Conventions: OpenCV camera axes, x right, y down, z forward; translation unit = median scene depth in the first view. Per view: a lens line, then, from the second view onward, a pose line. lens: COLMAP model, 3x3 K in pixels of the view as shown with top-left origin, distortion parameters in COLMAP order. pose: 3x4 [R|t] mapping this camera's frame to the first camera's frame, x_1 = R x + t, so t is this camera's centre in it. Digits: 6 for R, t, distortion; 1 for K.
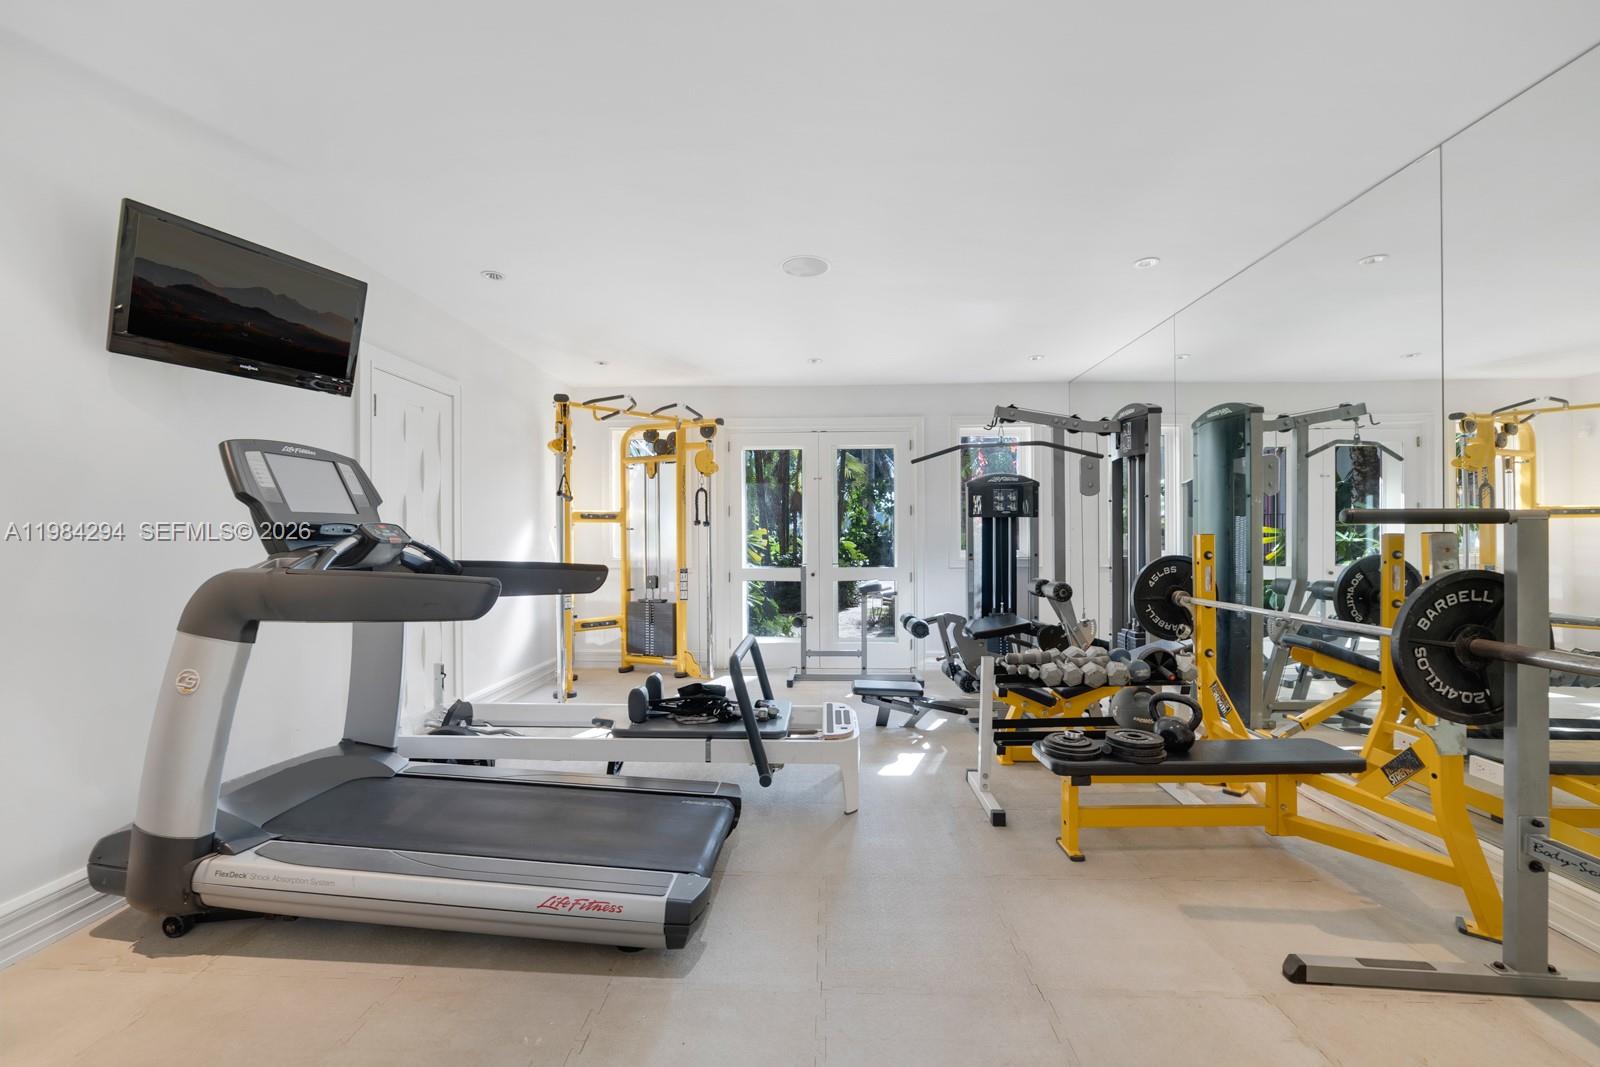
lens RADIAL K [[635.5, 0, 805.8], [0, 635.5, 536.4], [0, 0, 1]] dist [-0.043823, 0.016712]
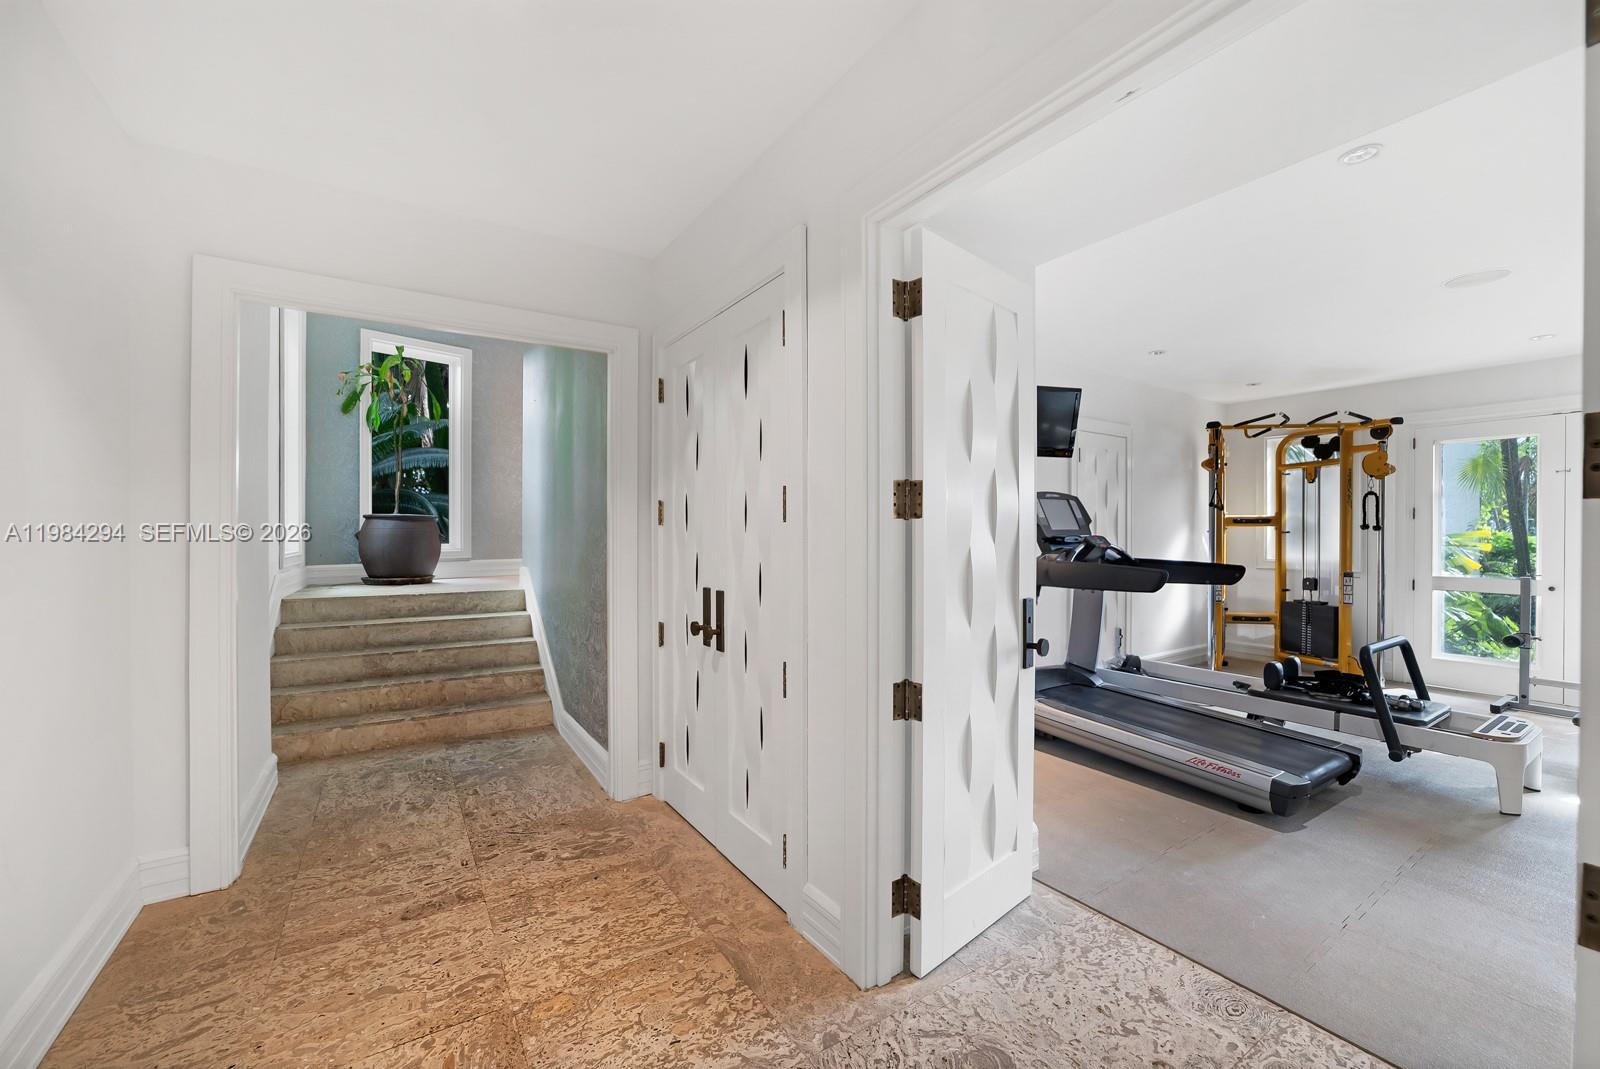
lens RADIAL K [[635.5, 0, 805.8], [0, 635.5, 537.4], [0, 0, 1]] dist [-0.043823, 0.016712]
pose [[0.577152, 0.011322, -0.816558, 0.143637], [-0.002974, 0.999926, 0.011762, -0.017499], [0.816631, -0.004361, 0.577144, -0.334196]]
